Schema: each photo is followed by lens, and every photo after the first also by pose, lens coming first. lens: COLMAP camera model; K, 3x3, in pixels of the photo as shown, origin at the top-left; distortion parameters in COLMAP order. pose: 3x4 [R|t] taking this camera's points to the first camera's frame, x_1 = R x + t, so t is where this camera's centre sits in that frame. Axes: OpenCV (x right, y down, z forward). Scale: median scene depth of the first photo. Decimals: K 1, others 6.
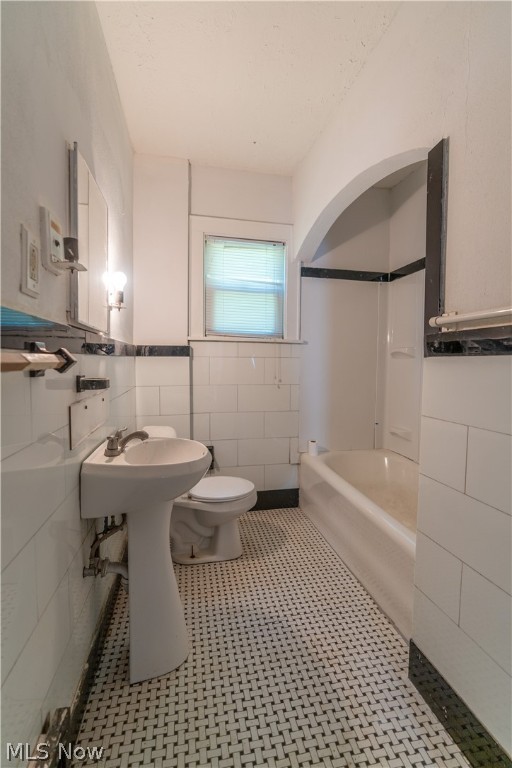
lens RADIAL K [[349.1, 0, 254.5], [0, 349.1, 383.2], [0, 0, 1]] dist [-0.009722, 0.002901]
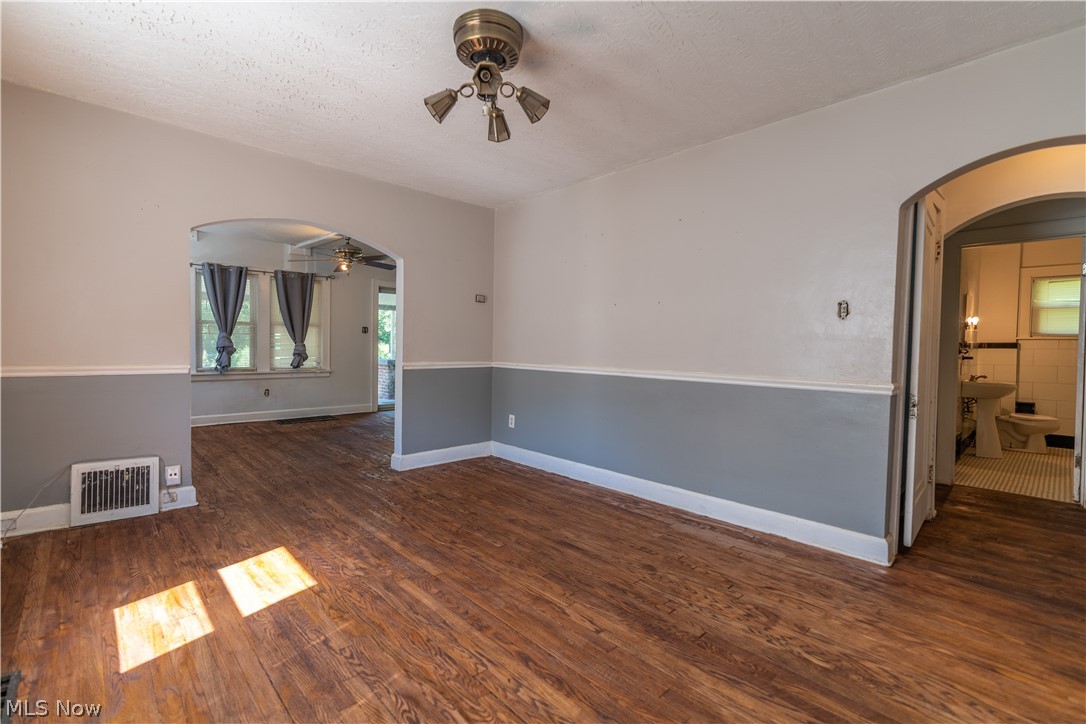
lens RADIAL K [[493.6, 0, 537.9], [0, 493.6, 357.4], [0, 0, 1]] dist [-0.009722, 0.002901]
pose [[0.520597, 0.018771, -0.853596, 0.663683], [-0.059401, 0.998132, -0.014279, 0.145360], [0.851734, 0.058138, 0.520740, -2.332272]]
